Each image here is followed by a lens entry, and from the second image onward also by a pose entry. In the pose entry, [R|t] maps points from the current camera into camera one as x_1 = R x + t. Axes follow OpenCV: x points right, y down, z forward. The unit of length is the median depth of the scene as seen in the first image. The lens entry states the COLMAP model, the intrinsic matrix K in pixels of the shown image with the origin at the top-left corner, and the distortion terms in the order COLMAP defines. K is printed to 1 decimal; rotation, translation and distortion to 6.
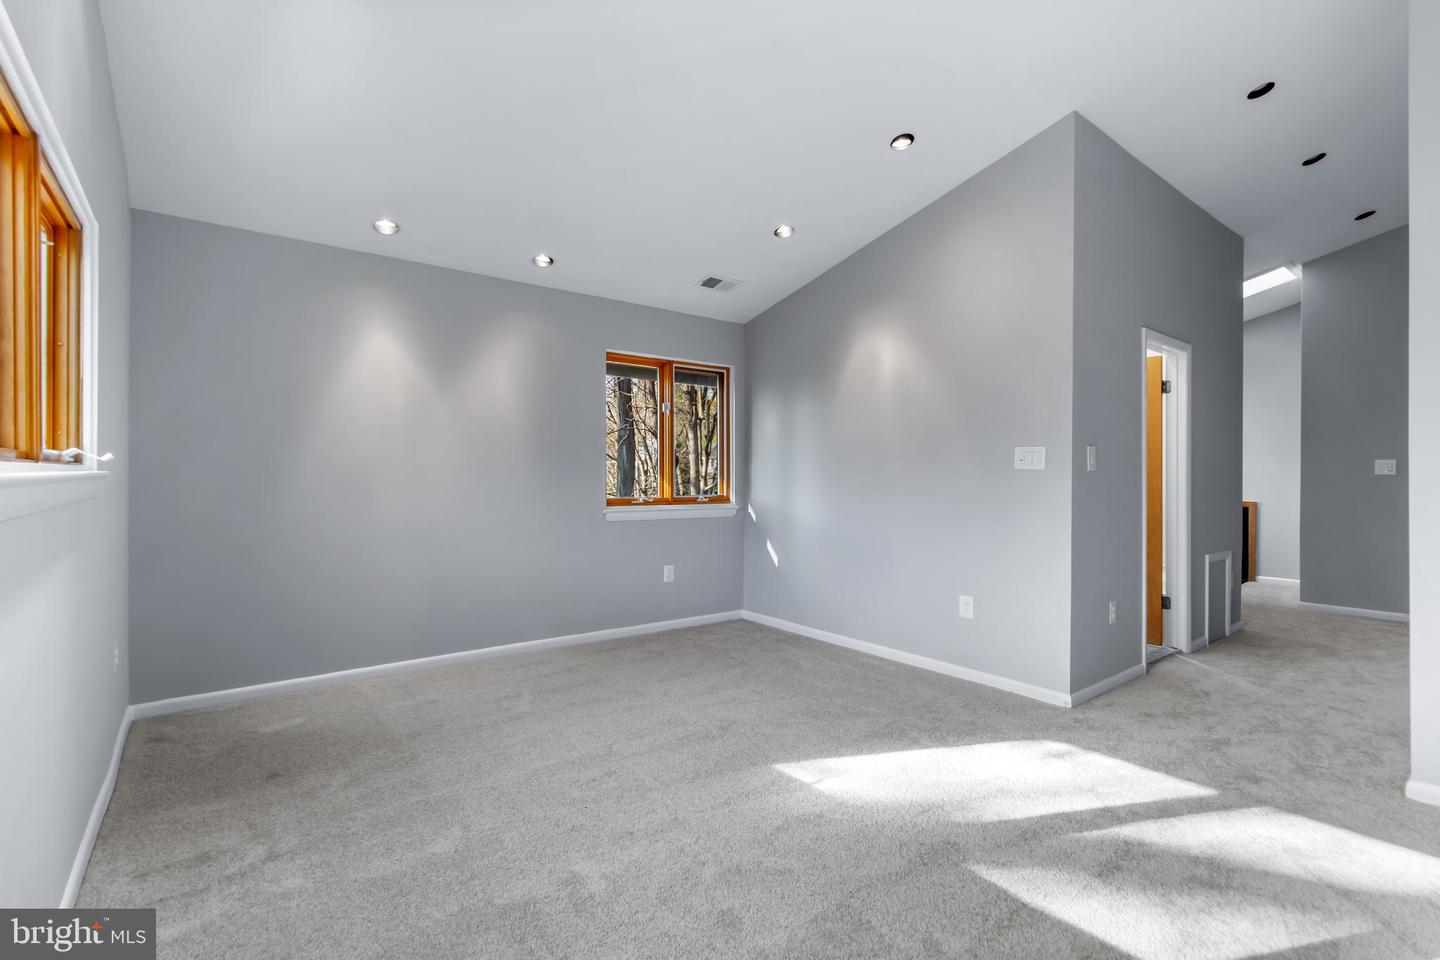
lens RADIAL K [[666.2, 0, 720.0], [0, 666.2, 480.0], [0, 0, 1]] dist [0.001771, 0.000046]
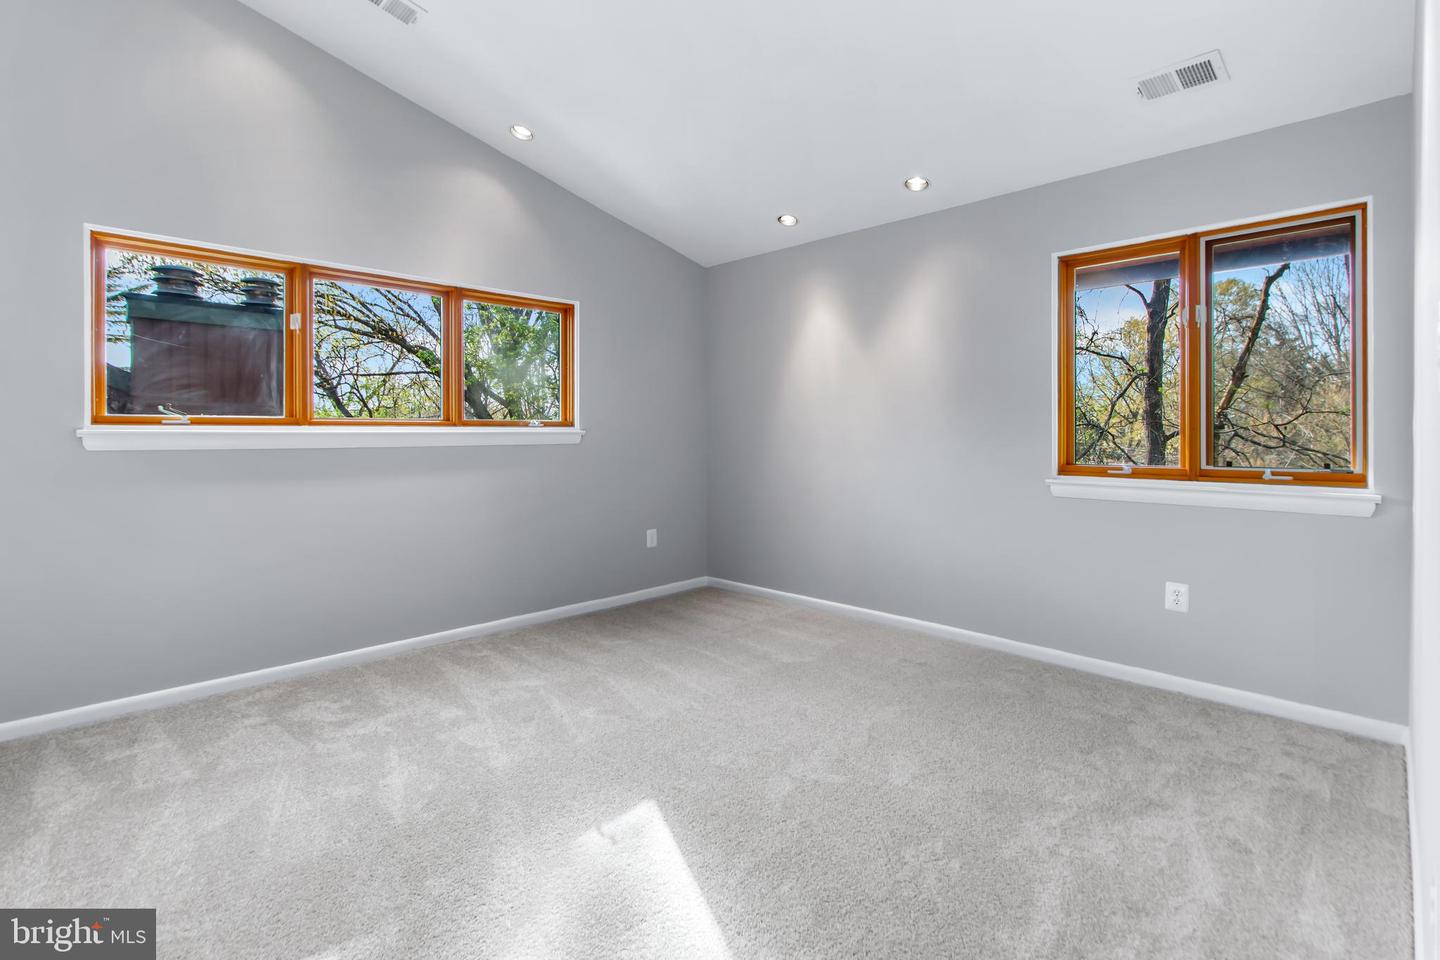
lens RADIAL K [[669.0, 0, 719.4], [0, 669.0, 438.8], [0, 0, 1]] dist [0.002167, 0.000220]
pose [[0.121275, 0.003913, -0.992611, 0.458893], [-0.003043, 0.999989, 0.003570, -0.000784], [0.992614, 0.002587, 0.121286, 0.517269]]
